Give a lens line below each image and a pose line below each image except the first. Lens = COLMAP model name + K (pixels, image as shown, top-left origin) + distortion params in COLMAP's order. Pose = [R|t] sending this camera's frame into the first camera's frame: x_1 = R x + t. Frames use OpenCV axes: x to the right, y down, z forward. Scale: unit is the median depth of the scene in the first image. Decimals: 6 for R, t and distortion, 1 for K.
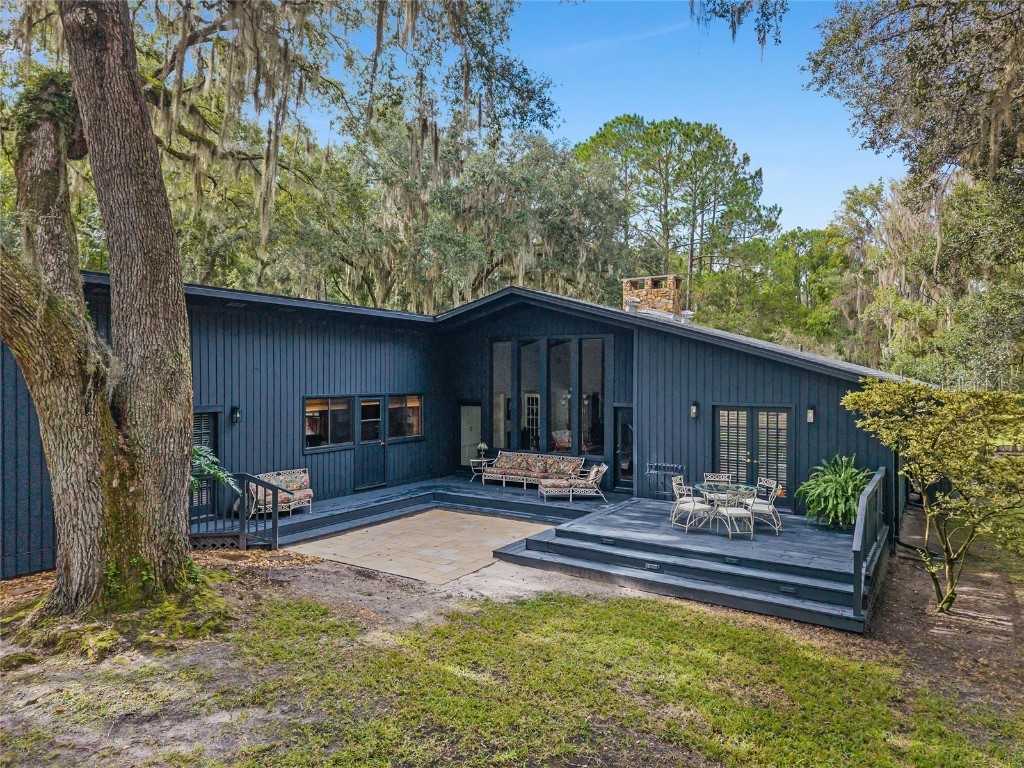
lens RADIAL K [[704.1, 0, 509.1], [0, 704.1, 377.4], [0, 0, 1]] dist [0.002321, -0.005351]
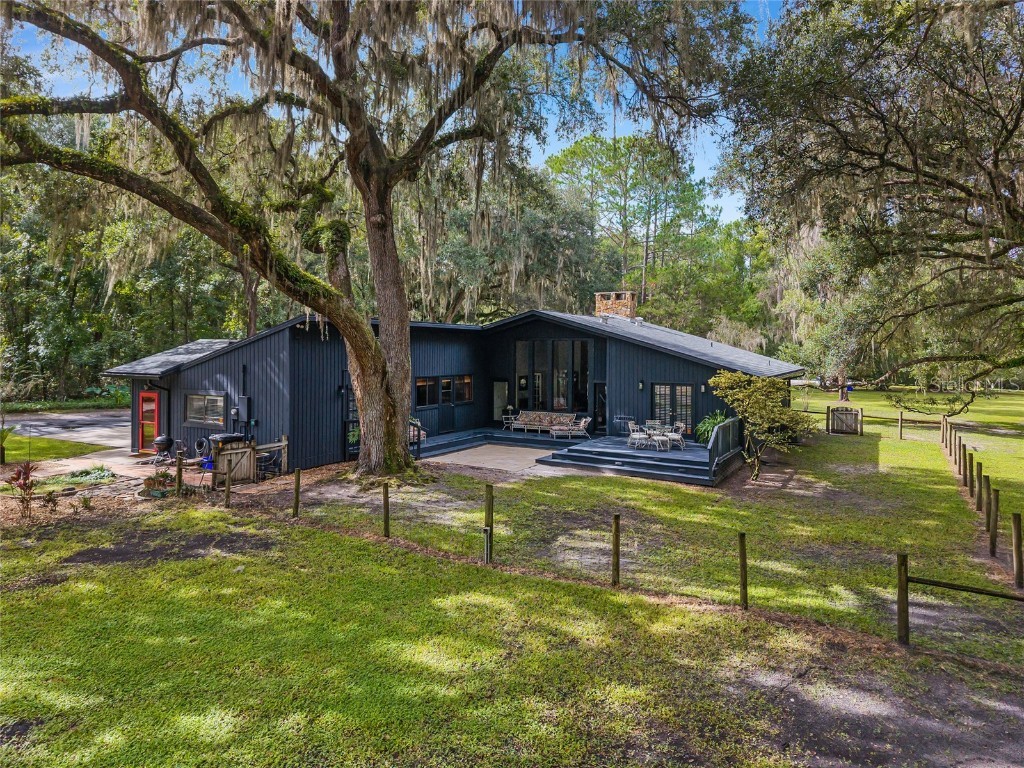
lens RADIAL K [[712.8, 0, 511.1], [0, 712.8, 330.9], [0, 0, 1]] dist [-0.003036, -0.002533]
pose [[0.998170, 0.004333, 0.060320, -0.152723], [-0.002889, 0.999708, -0.024011, -0.040714], [-0.060406, 0.023793, 0.997890, -0.684897]]
